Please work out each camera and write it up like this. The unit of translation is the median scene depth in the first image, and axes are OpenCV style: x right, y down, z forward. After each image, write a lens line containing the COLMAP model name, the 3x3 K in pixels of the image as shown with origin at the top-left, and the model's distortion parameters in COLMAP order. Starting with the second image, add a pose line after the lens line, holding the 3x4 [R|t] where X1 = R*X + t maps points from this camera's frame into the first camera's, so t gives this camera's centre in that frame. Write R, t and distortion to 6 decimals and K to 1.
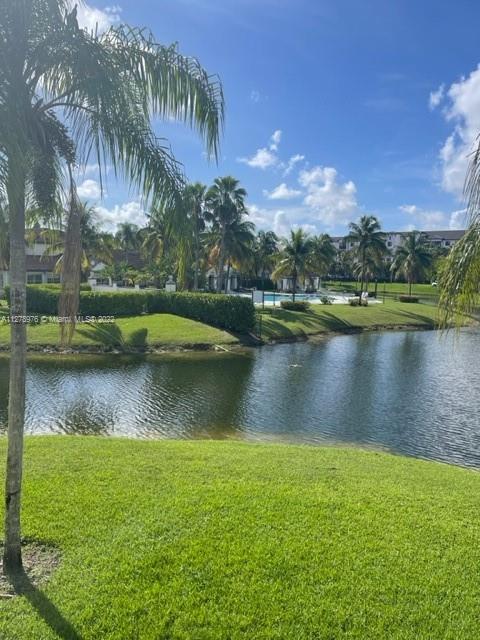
lens RADIAL K [[480.6, 0, 244.7], [0, 480.6, 322.7], [0, 0, 1]] dist [0.076941, -0.101667]
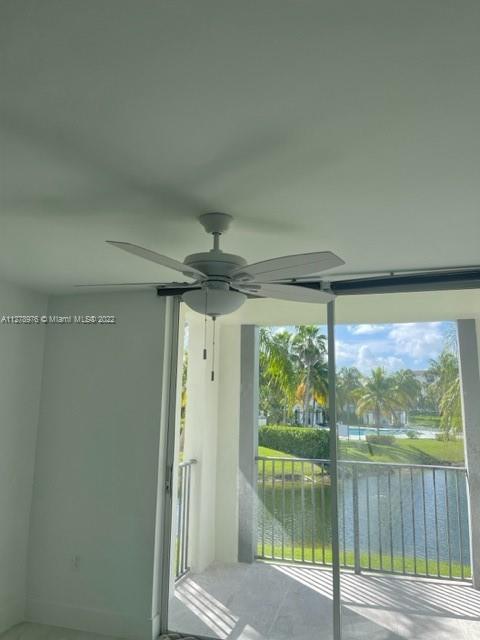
lens RADIAL K [[480.6, 0, 239.9], [0, 480.6, 319.9], [0, 0, 1]] dist [0.076941, -0.101667]
pose [[0.982925, -0.040684, -0.179451, 0.004694], [-0.010711, 0.960947, -0.276526, 0.007999], [0.183693, 0.273726, 0.944103, -0.105463]]
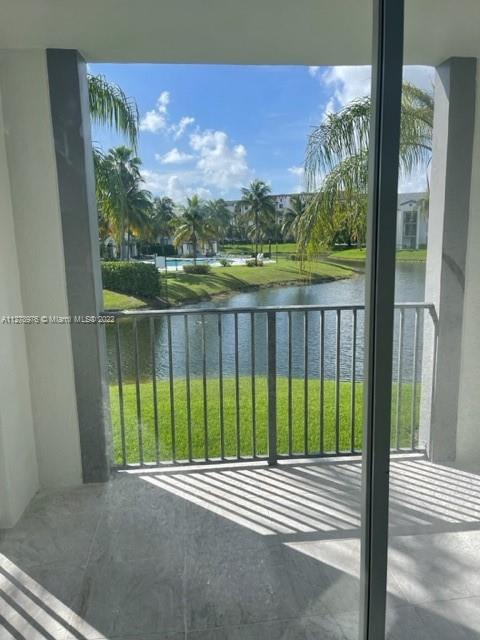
lens RADIAL K [[480.6, 0, 237.5], [0, 480.6, 317.6], [0, 0, 1]] dist [0.076941, -0.101667]
pose [[0.980136, -0.076079, 0.183155, -0.008083], [0.064824, 0.995666, 0.066683, 0.004953], [-0.187434, -0.053485, 0.980820, -0.051402]]
